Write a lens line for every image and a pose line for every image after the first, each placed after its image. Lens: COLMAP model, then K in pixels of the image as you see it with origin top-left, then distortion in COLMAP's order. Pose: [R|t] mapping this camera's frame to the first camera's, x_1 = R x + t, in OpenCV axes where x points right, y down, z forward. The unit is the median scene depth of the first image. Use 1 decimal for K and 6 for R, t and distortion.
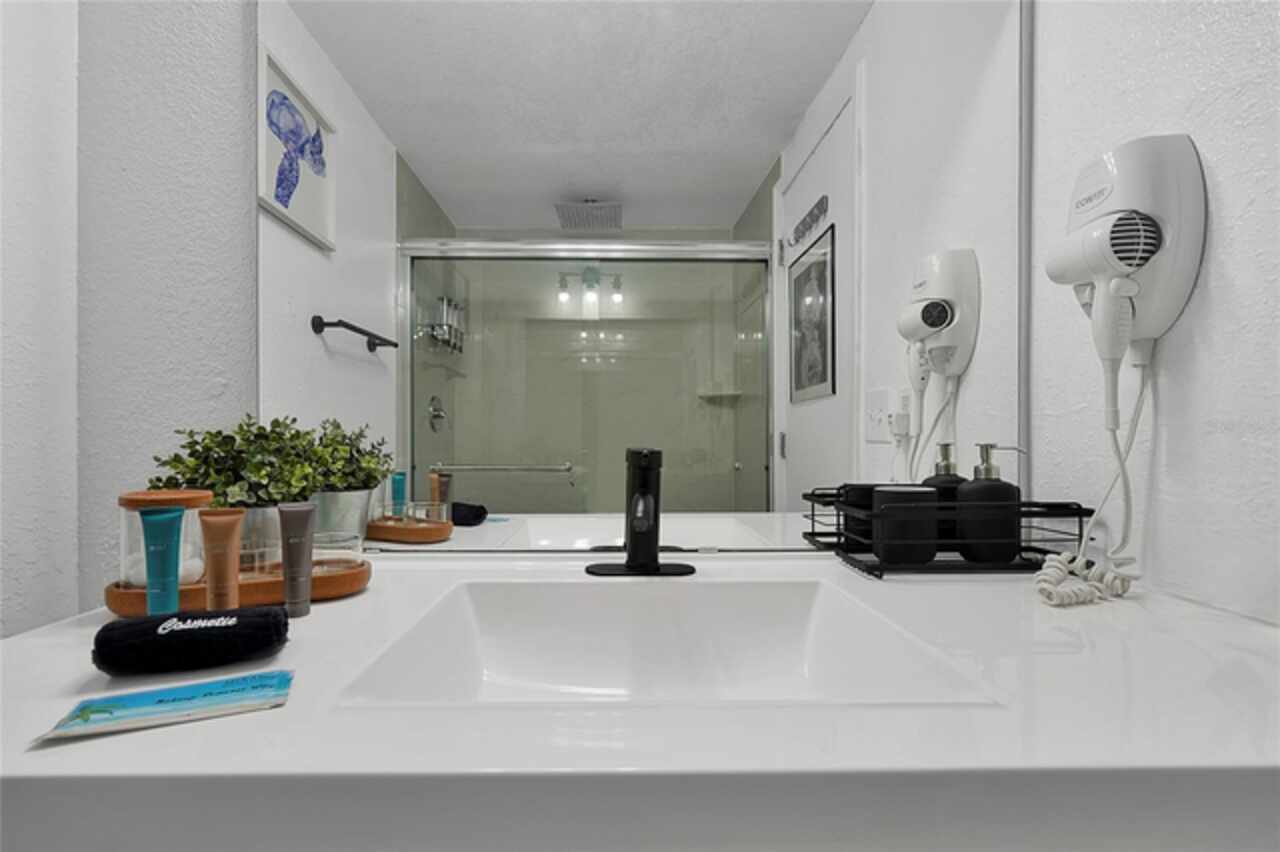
lens RADIAL K [[553.6, 0, 635.3], [0, 553.6, 445.3], [0, 0, 1]] dist [0.002853, 0.000638]
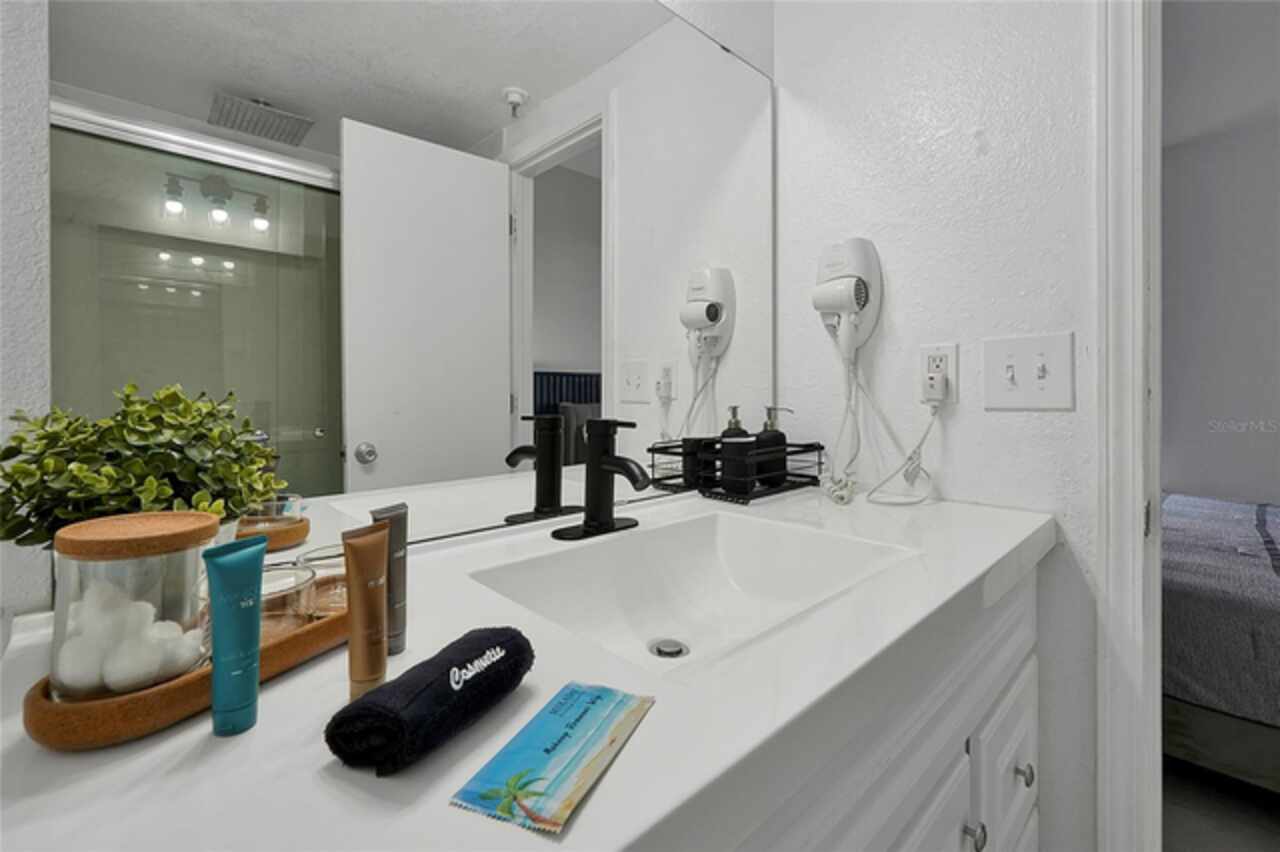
lens RADIAL K [[545.1, 0, 637.2], [0, 545.1, 397.7], [0, 0, 1]] dist [-0.001757, 0.000095]
pose [[0.737595, -0.007779, 0.675199, -0.573207], [0.006974, 0.999968, 0.003903, -0.032586], [-0.675208, 0.001830, 0.737625, 0.132276]]
